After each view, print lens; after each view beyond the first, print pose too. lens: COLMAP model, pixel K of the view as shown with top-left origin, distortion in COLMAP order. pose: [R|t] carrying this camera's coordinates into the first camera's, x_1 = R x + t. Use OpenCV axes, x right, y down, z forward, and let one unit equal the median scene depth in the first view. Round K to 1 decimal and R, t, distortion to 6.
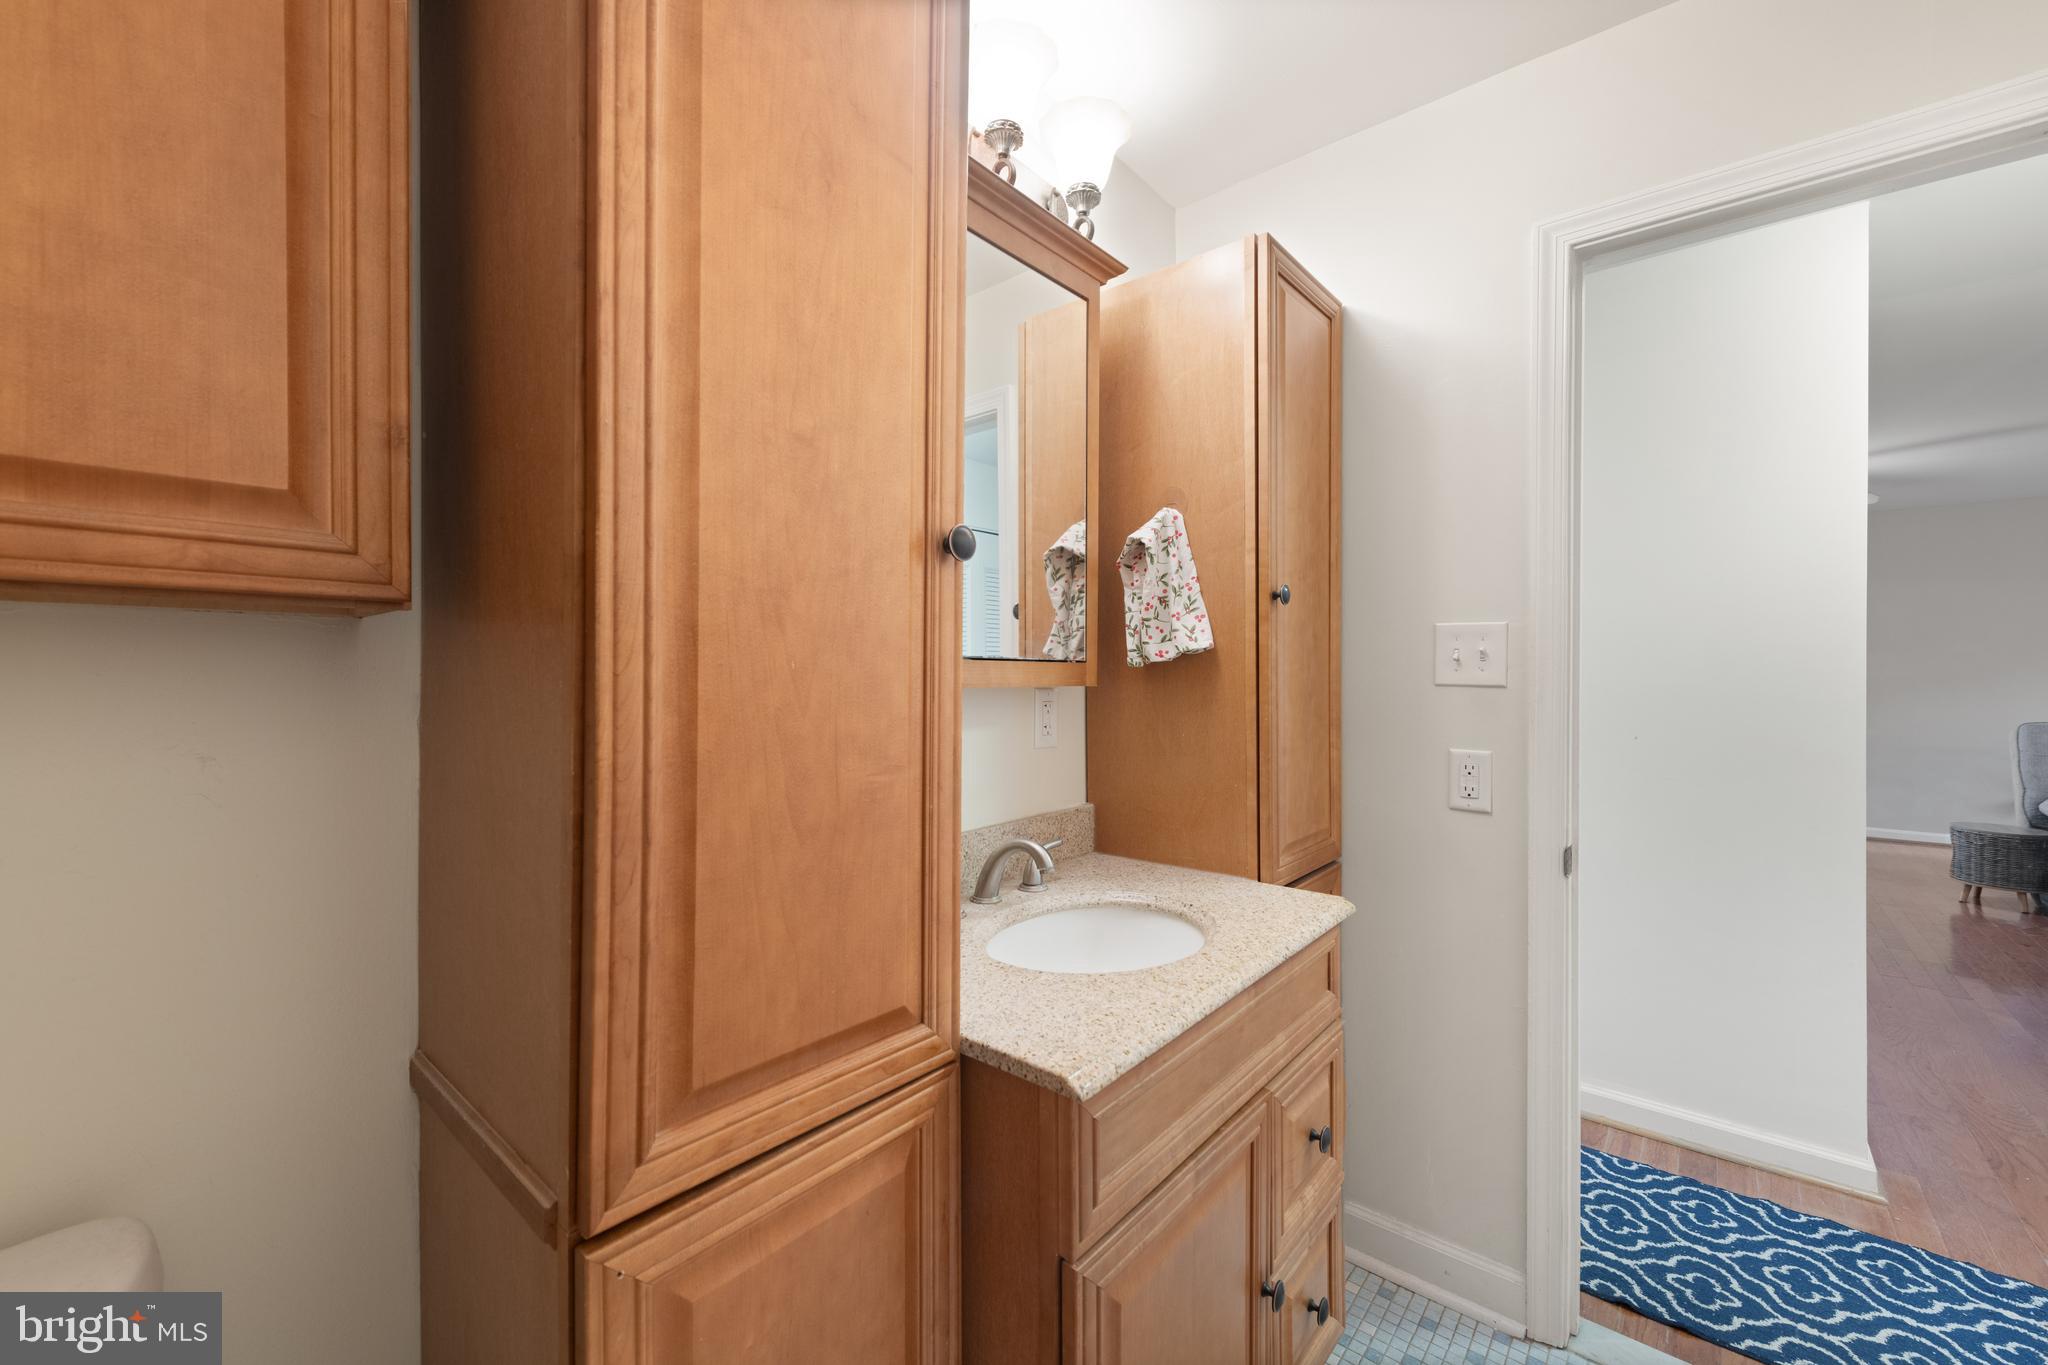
lens RADIAL K [[831.0, 0, 1000.7], [0, 831.0, 659.9], [0, 0, 1]] dist [0.000397, -0.000103]
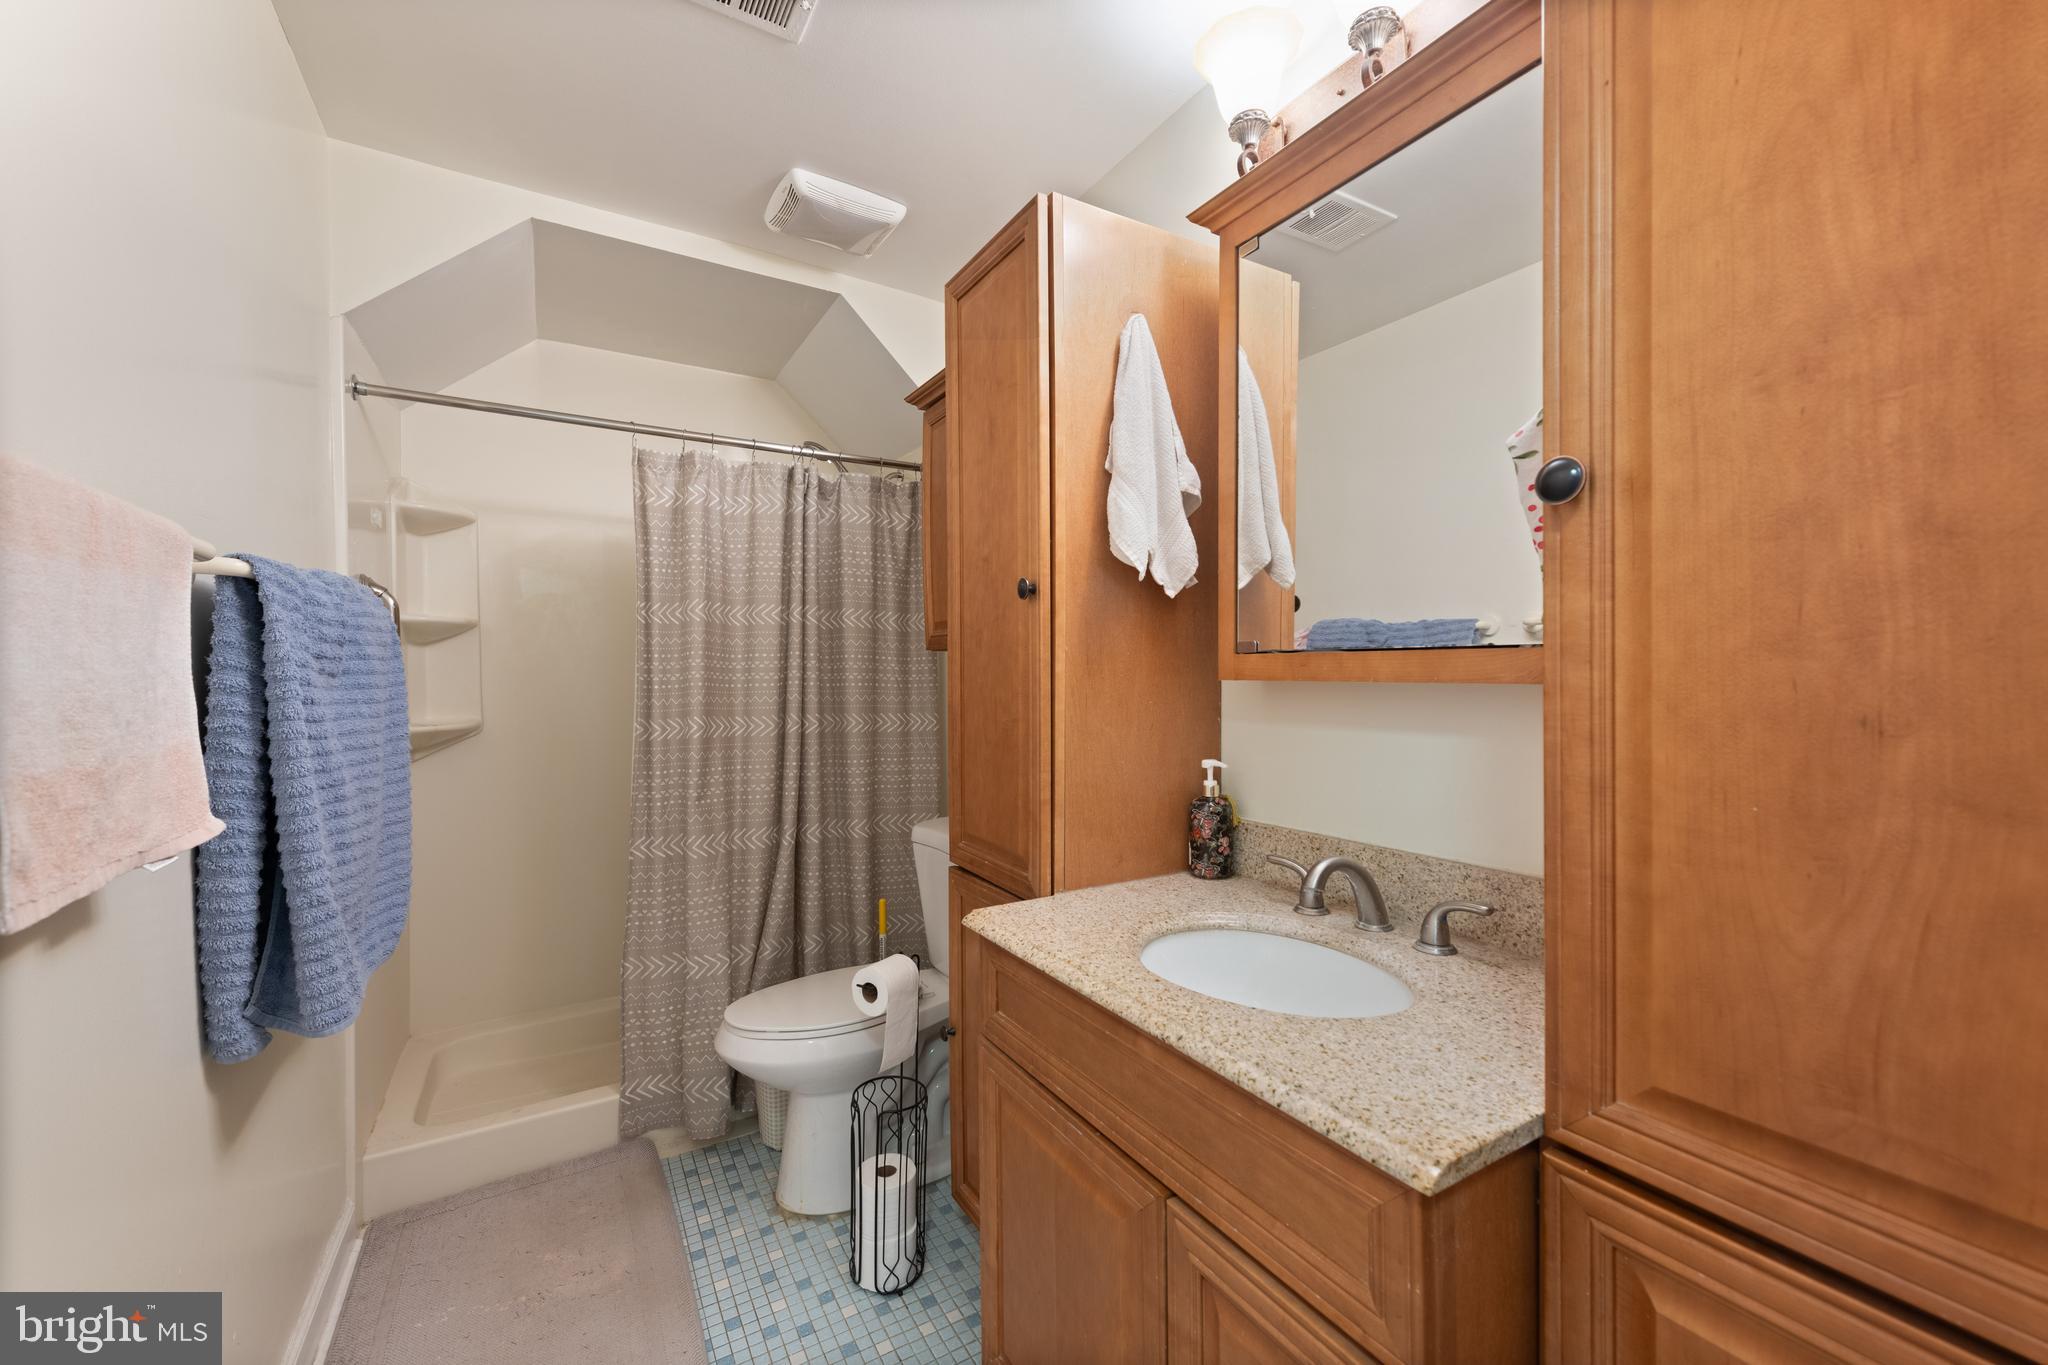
lens RADIAL K [[831.0, 0, 1000.7], [0, 831.0, 659.9], [0, 0, 1]] dist [0.000397, -0.000103]
pose [[-0.330800, 0.004894, -0.943688, 1.062794], [0.010053, 0.999948, 0.001662, 0.006933], [0.943647, -0.008938, -0.330832, 1.064799]]
